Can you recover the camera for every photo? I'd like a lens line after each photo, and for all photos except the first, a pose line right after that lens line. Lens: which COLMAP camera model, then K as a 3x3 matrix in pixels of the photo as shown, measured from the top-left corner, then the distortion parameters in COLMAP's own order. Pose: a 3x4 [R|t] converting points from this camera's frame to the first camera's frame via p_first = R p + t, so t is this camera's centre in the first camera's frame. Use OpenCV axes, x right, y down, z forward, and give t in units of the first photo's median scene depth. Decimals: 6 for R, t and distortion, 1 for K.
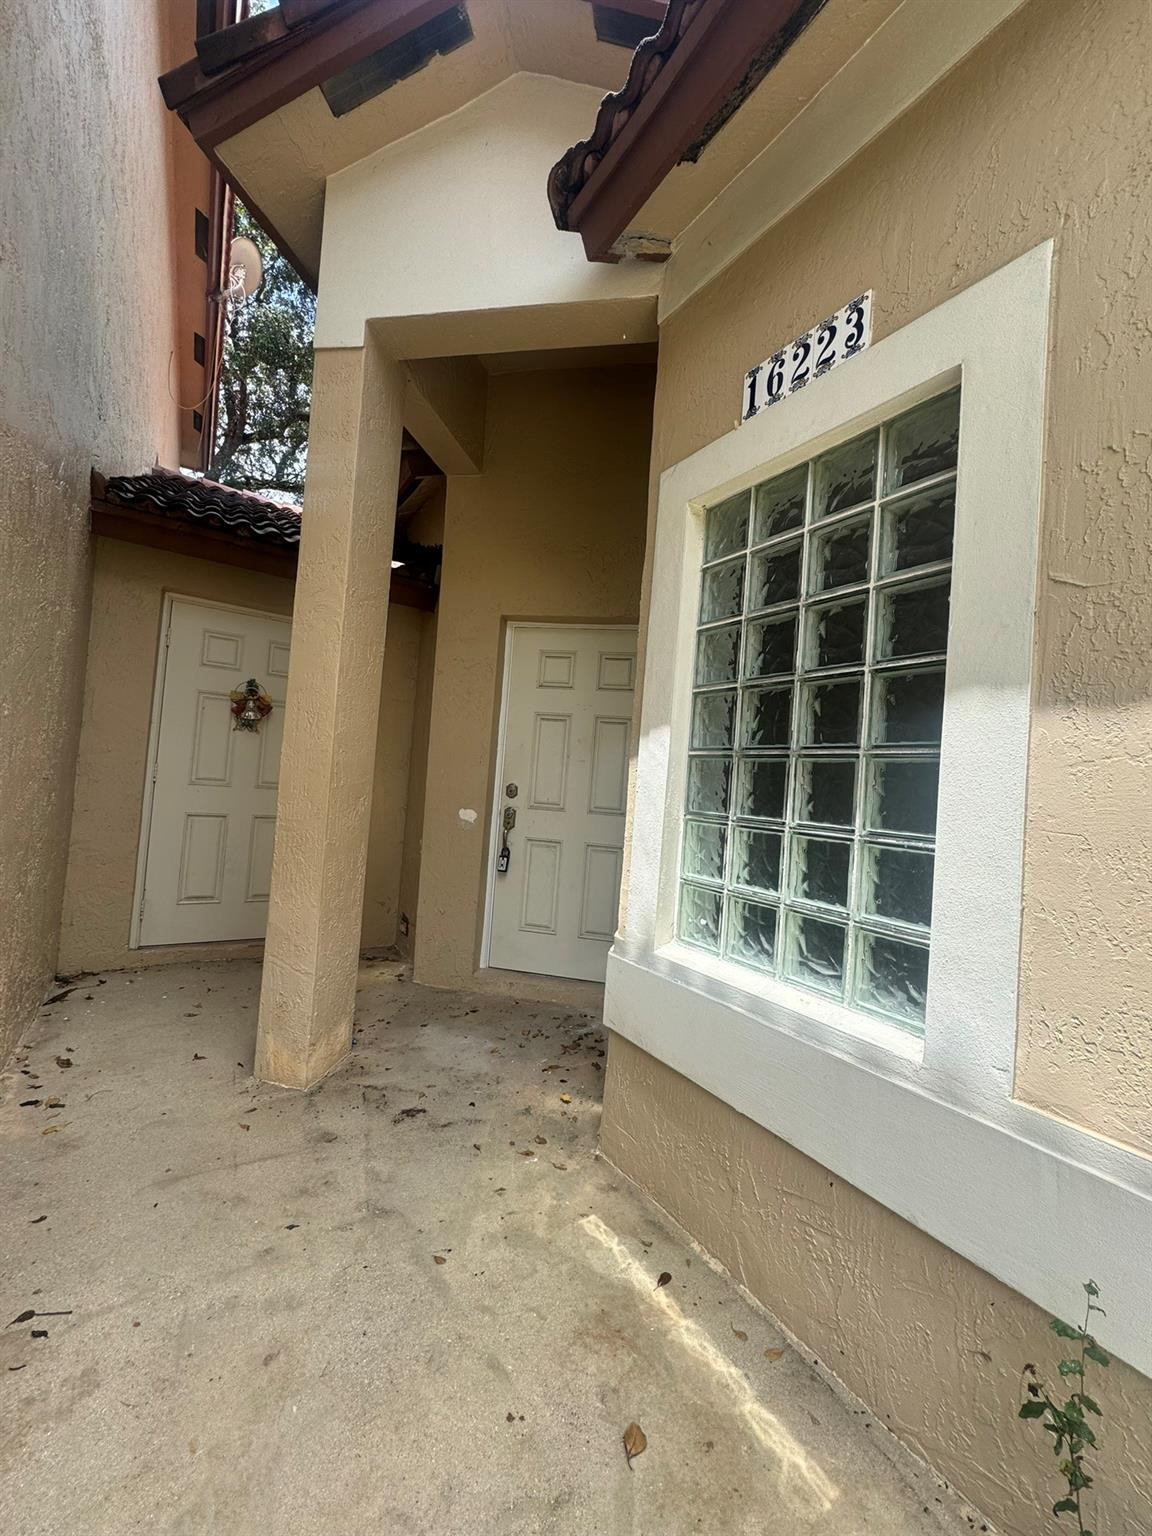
lens RADIAL K [[612.7, 0, 576.0], [0, 612.7, 768.0], [0, 0, 1]] dist [-0.001045, 0.000113]
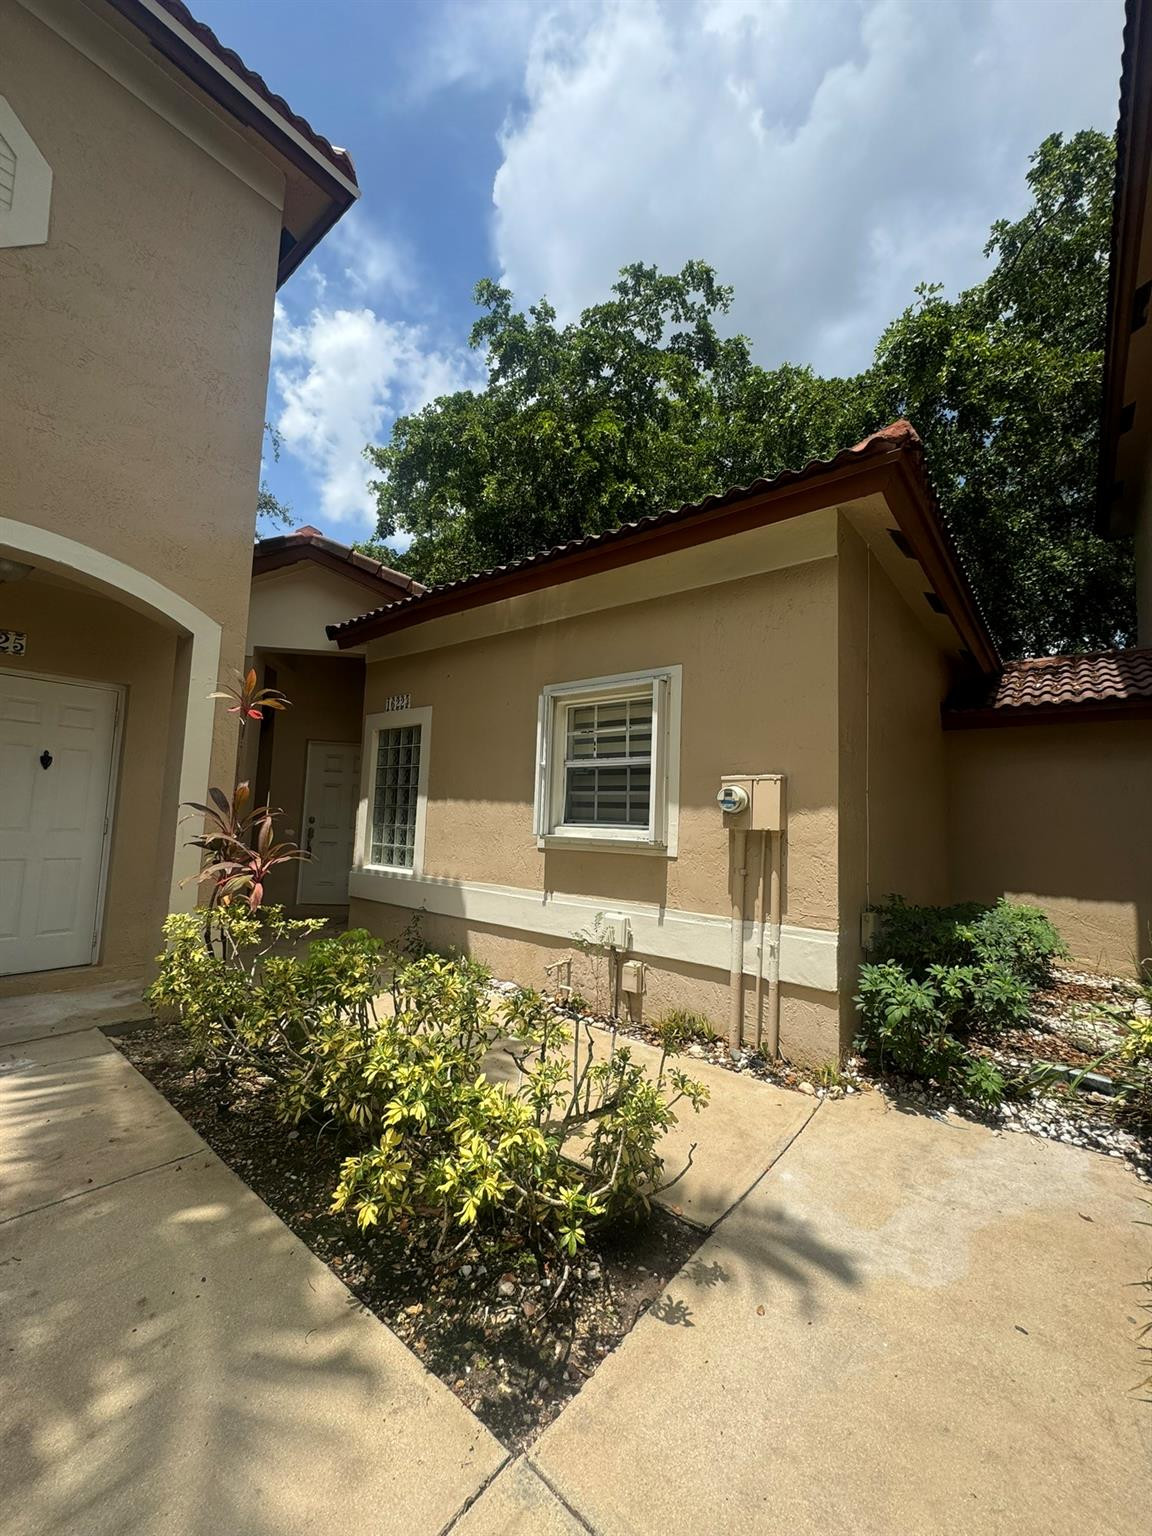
lens RADIAL K [[612.7, 0, 576.0], [0, 612.7, 768.0], [0, 0, 1]] dist [-0.001045, 0.000113]
pose [[0.949026, -0.012348, 0.314957, 0.186494], [0.024032, 0.999158, -0.033240, -0.096077], [-0.314281, 0.039114, 0.948524, -2.509584]]
